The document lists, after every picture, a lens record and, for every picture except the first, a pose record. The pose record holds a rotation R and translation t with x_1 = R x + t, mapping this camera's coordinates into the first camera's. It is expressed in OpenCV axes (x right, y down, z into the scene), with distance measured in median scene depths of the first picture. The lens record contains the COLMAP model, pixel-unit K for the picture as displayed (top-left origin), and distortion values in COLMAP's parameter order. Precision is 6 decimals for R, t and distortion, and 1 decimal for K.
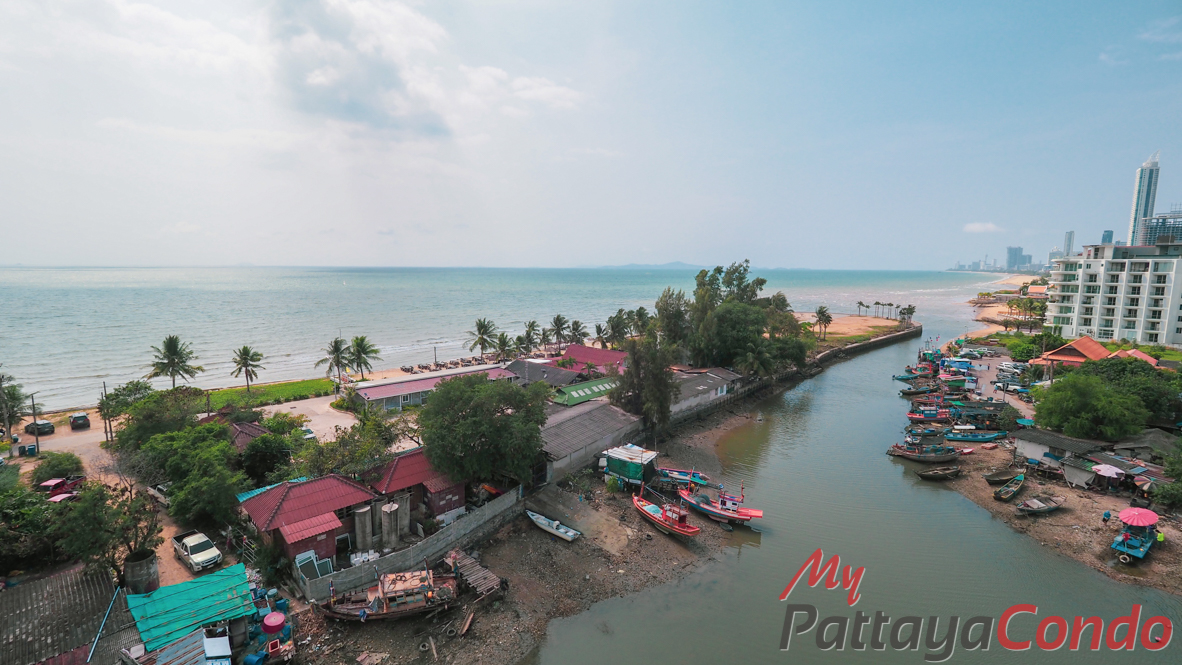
lens RADIAL K [[520.1, 0, 577.0], [0, 520.1, 328.5], [0, 0, 1]] dist [0.001870, -0.003728]
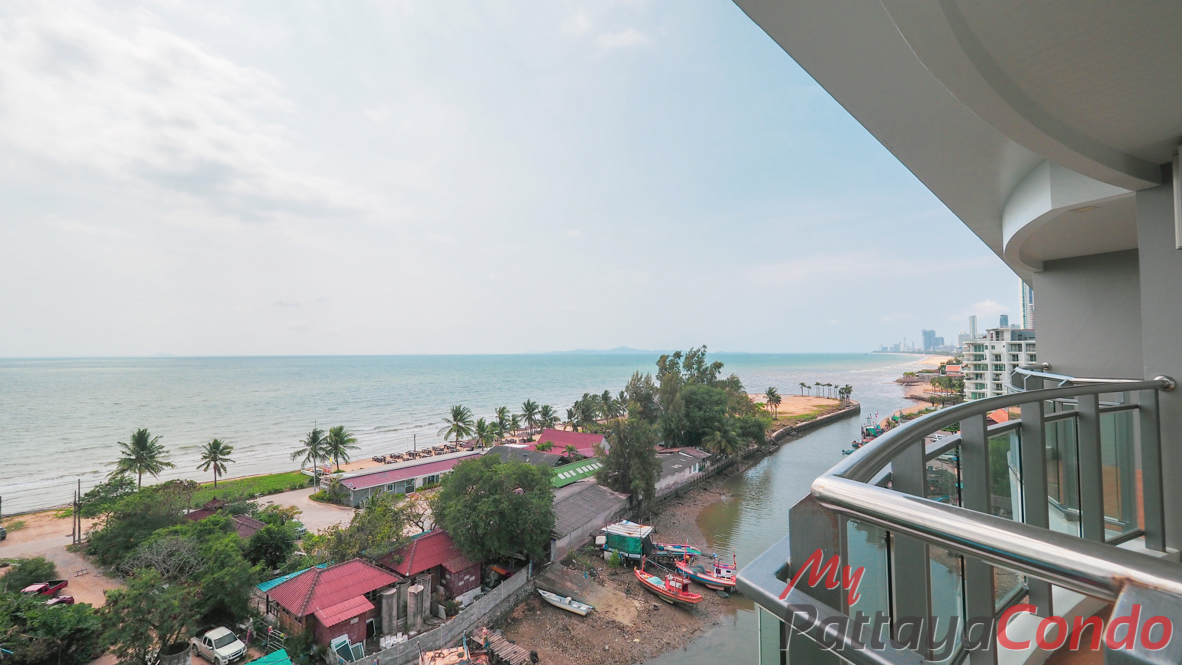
lens RADIAL K [[534.5, 0, 577.9], [0, 534.5, 333.4], [0, 0, 1]] dist [-0.000592, -0.000198]
pose [[0.993201, -0.007328, 0.116180, -0.075545], [0.025038, 0.988106, -0.151720, 0.006678], [-0.113686, 0.153597, 0.981572, -0.070548]]
